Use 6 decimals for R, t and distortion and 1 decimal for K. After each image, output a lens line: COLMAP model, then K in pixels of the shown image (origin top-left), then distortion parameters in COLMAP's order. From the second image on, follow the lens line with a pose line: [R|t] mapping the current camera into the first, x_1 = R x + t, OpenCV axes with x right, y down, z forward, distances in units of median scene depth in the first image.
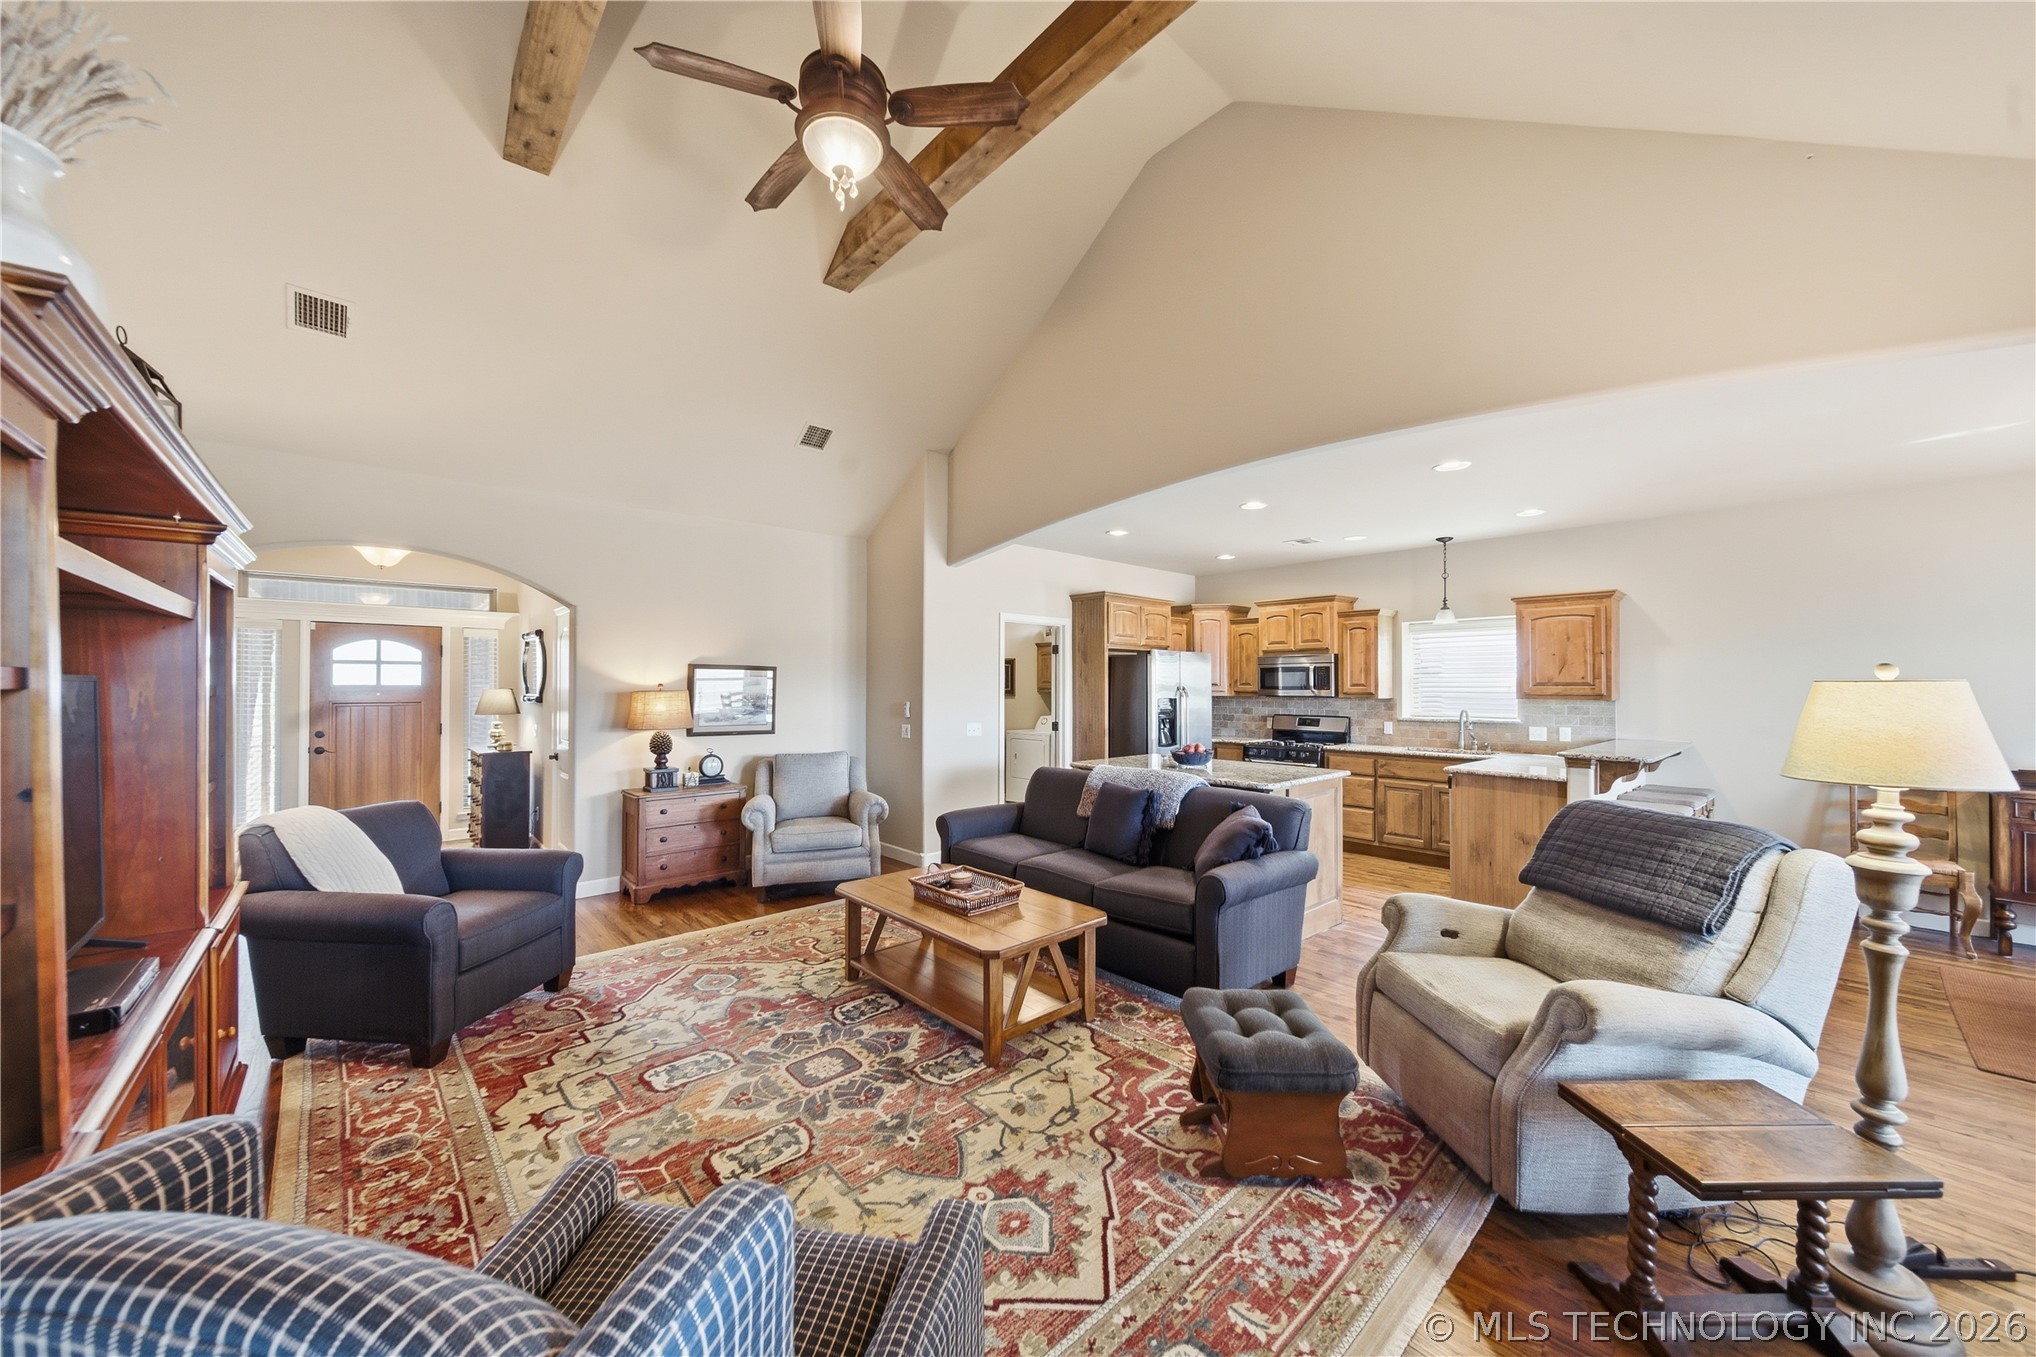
lens RADIAL K [[732.5, 0, 1006.6], [0, 732.5, 681.9], [0, 0, 1]] dist [-0.002148, -0.000714]
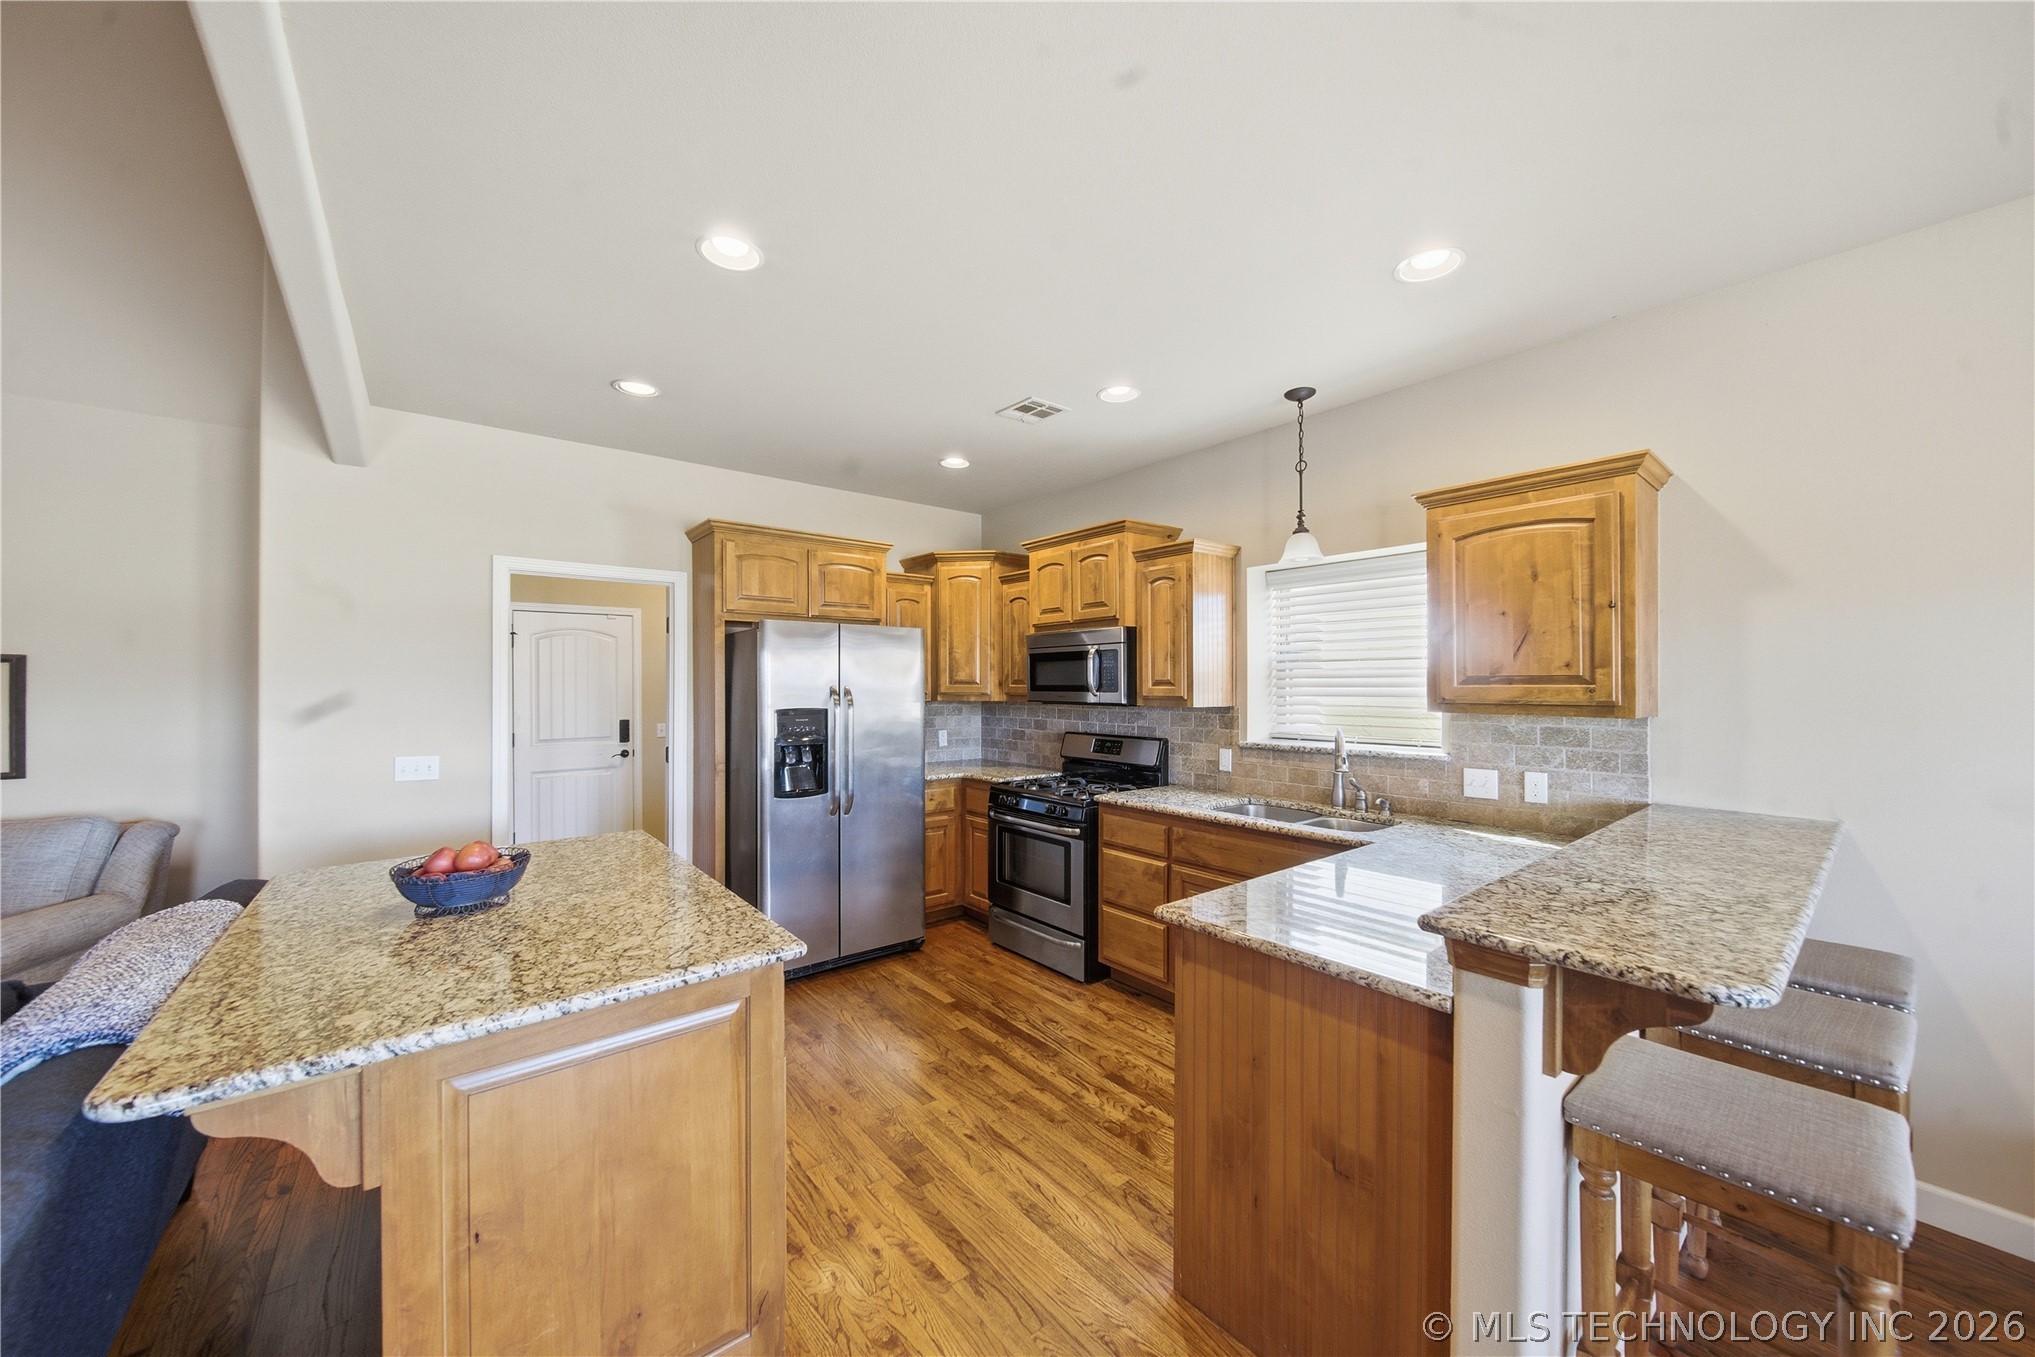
lens RADIAL K [[732.2, 0, 1001.6], [0, 732.2, 684.6], [0, 0, 1]] dist [-0.002148, -0.000714]
pose [[0.998948, -0.004276, -0.045654, 0.457656], [0.004599, 0.999965, 0.006978, 0.001508], [0.045622, -0.007180, 0.998933, 0.534489]]
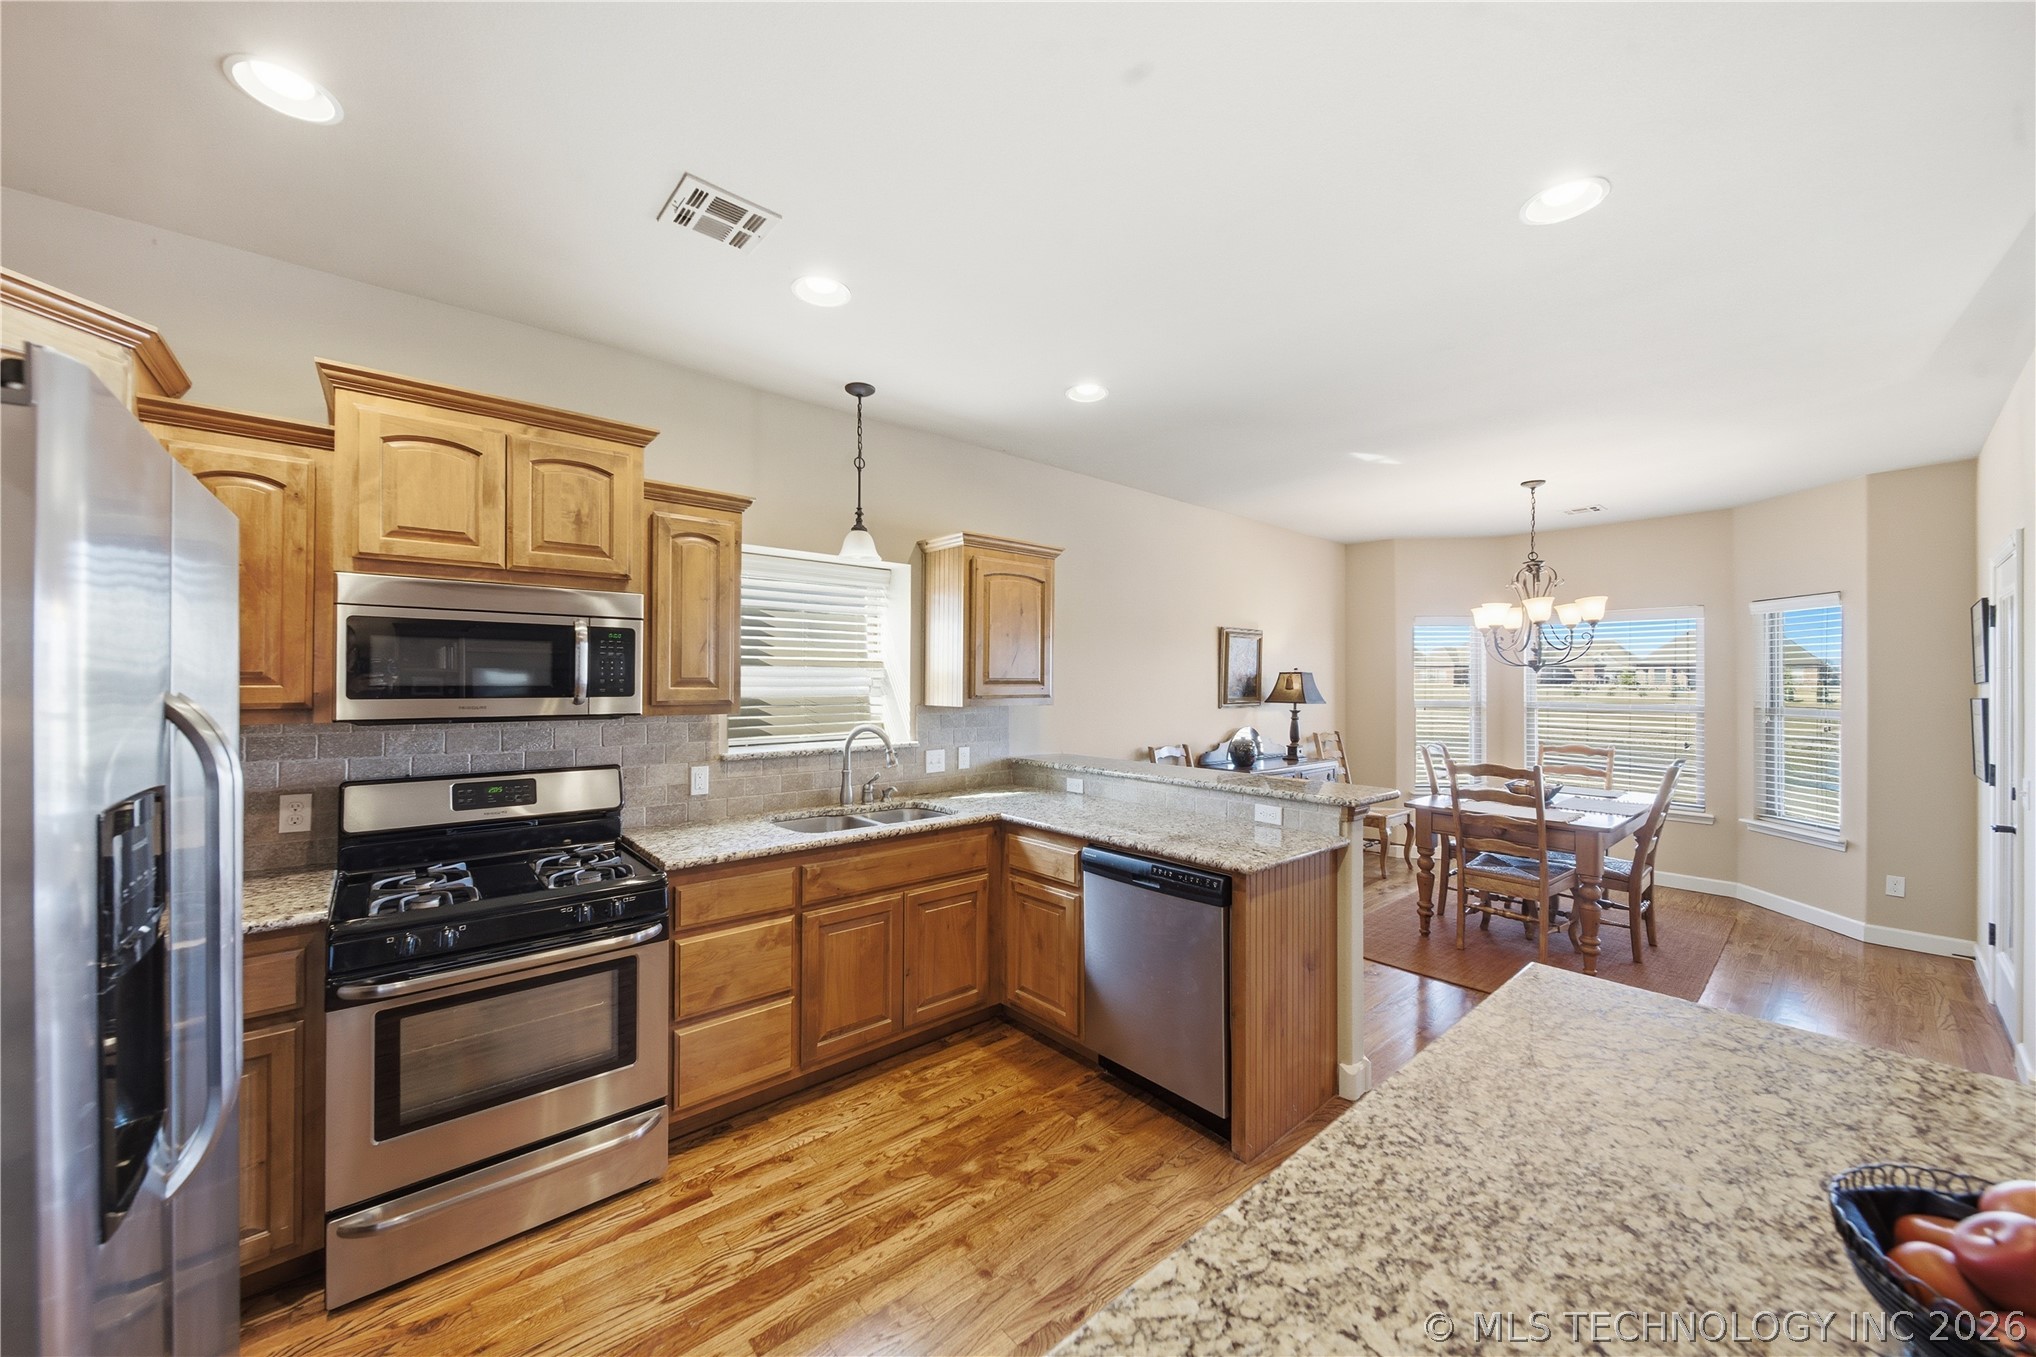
lens RADIAL K [[732.5, 0, 1008.2], [0, 732.5, 677.0], [0, 0, 1]] dist [-0.002148, -0.000714]
pose [[0.003327, 0.001264, 0.999994, 0.110709], [-0.011560, 0.999932, -0.001225, 0.000111], [-0.999928, -0.011556, 0.003341, 0.989111]]
